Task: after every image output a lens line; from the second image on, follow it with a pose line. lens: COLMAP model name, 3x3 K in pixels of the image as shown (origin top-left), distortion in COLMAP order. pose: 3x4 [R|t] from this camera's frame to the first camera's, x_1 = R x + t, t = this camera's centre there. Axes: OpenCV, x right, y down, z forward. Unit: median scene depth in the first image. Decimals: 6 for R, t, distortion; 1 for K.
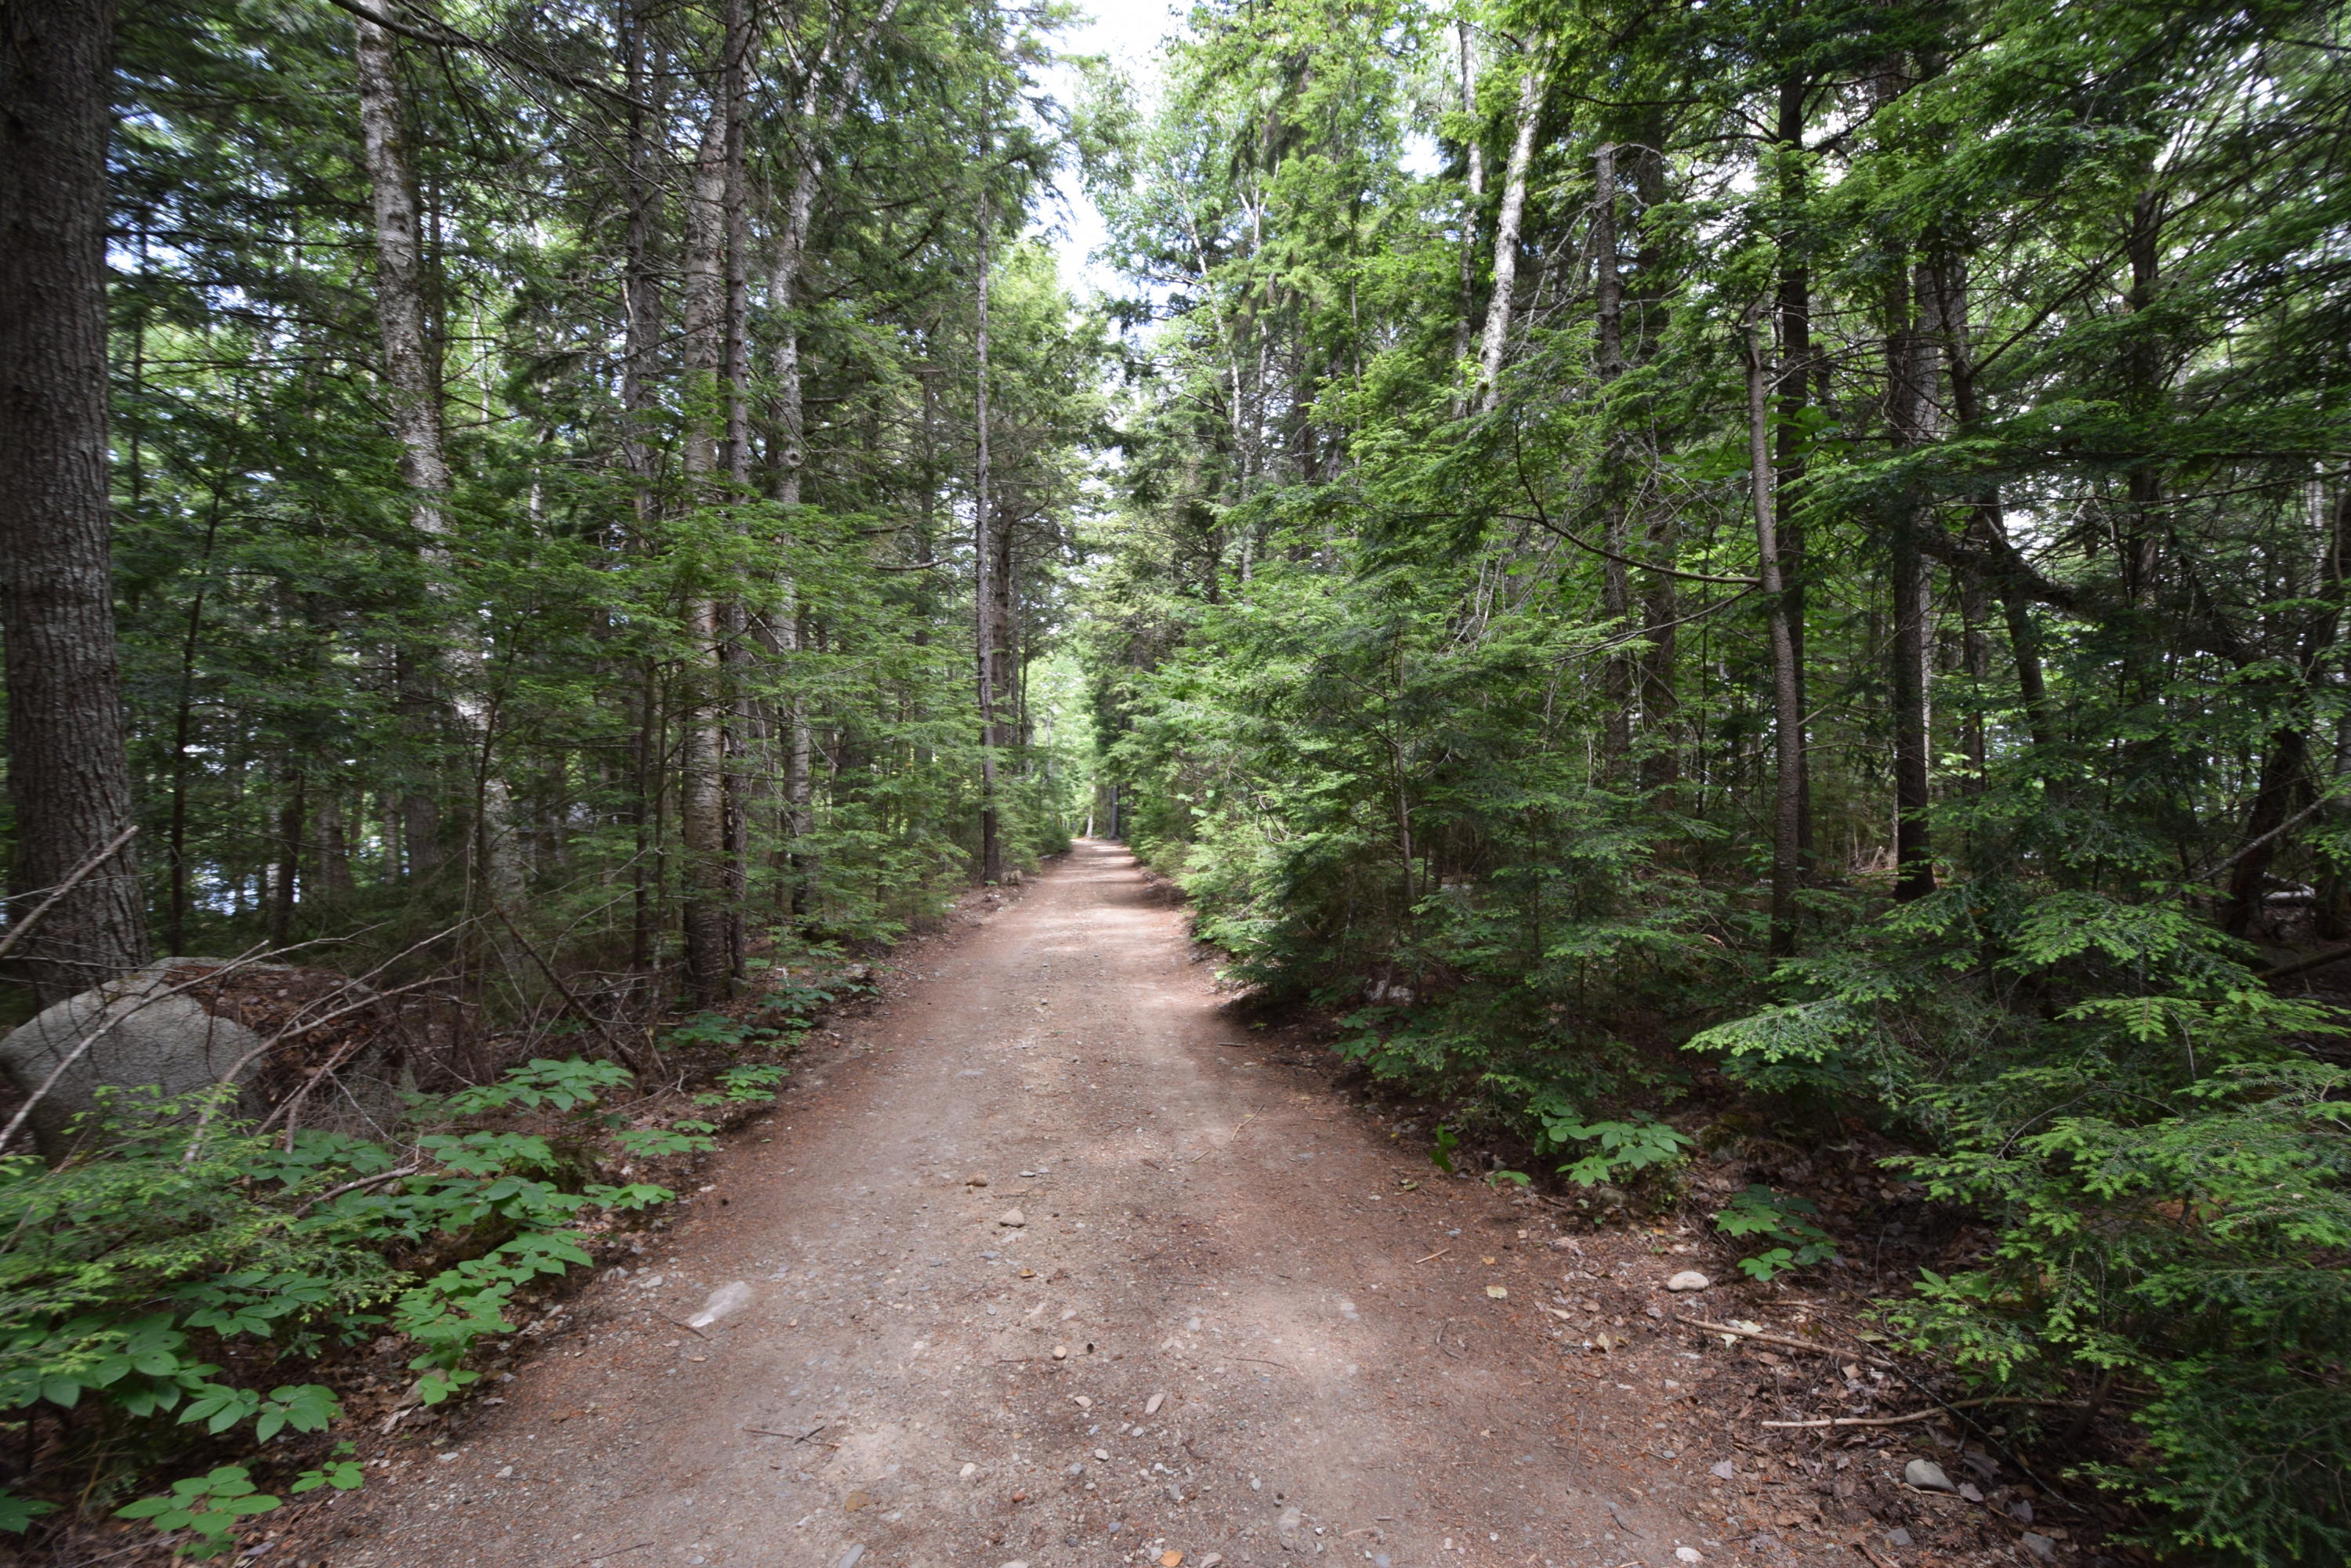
lens RADIAL K [[917.5, 0, 1209.3], [0, 917.5, 785.6], [0, 0, 1]] dist [-0.046881, -0.000314]
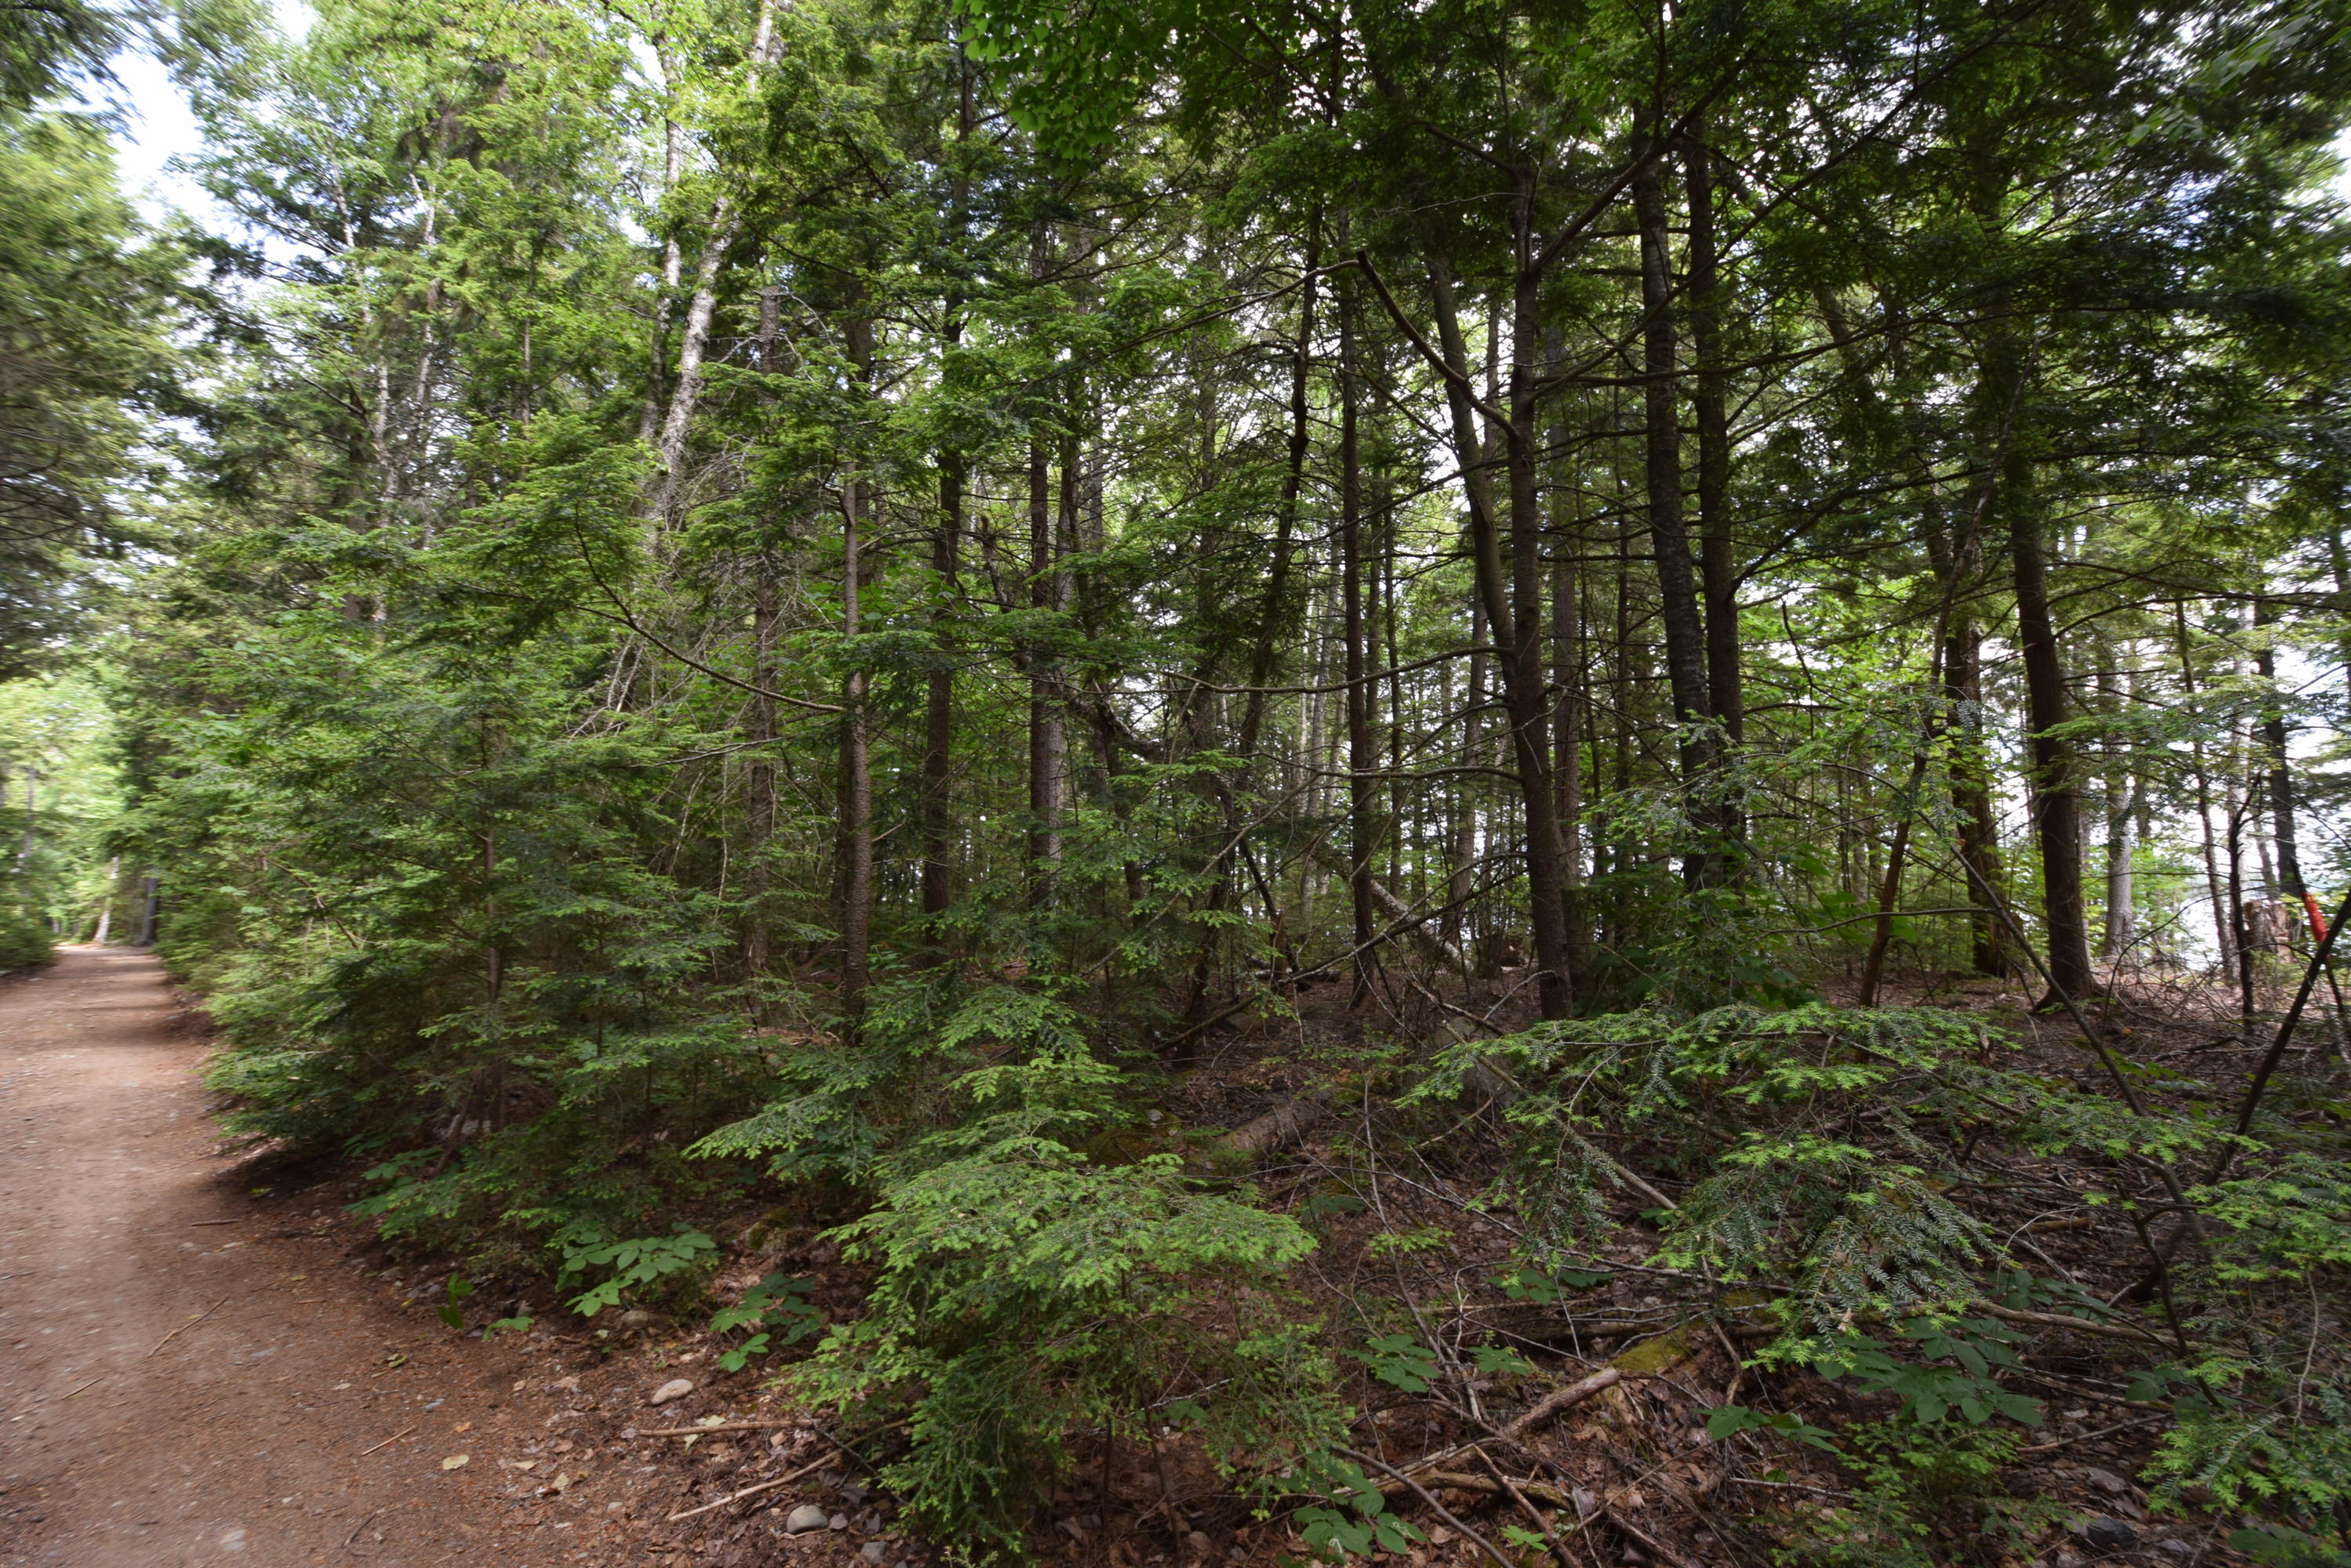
lens RADIAL K [[917.5, 0, 1209.3], [0, 917.5, 785.6], [0, 0, 1]] dist [-0.046881, -0.000314]
pose [[0.739367, 0.076881, 0.668899, 0.087077], [-0.010373, 0.994642, -0.102854, -0.009136], [-0.673223, 0.069108, 0.736203, -0.061468]]
